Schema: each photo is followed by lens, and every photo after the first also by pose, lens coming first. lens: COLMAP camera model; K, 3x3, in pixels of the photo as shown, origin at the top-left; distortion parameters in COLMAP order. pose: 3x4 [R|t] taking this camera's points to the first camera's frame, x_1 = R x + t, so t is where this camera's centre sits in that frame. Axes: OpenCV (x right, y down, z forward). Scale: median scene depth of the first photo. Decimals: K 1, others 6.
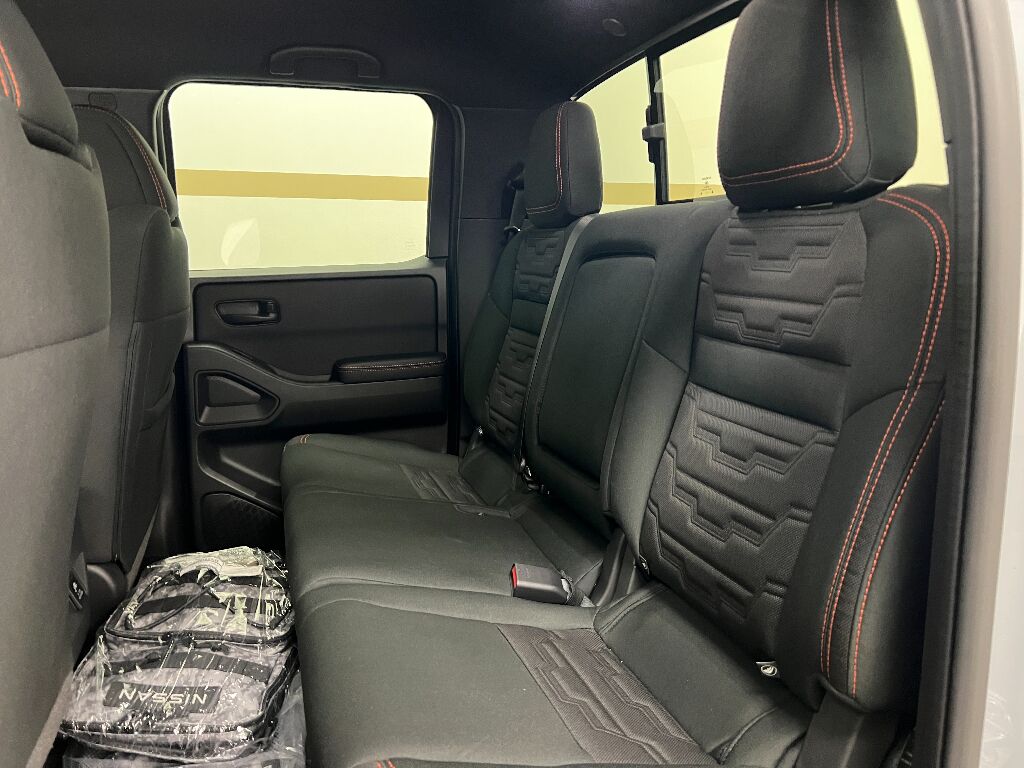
lens RADIAL K [[777.9, 0, 512.0], [0, 777.9, 384.0], [0, 0, 1]] dist [0.059894, -0.078579]
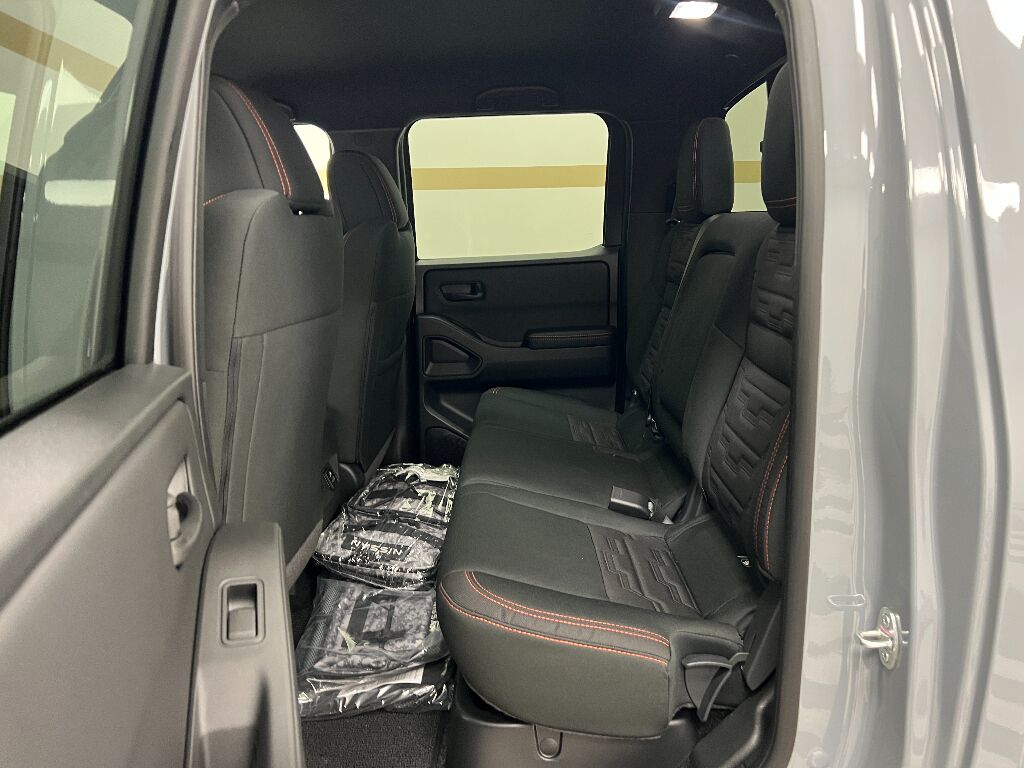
lens RADIAL K [[777.9, 0, 512.0], [0, 777.9, 384.0], [0, 0, 1]] dist [0.059894, -0.078579]
pose [[0.944955, 0.050015, -0.323357, 0.258340], [-0.036654, 0.998209, 0.047280, -0.003847], [0.325142, -0.032825, 0.945095, -0.314086]]
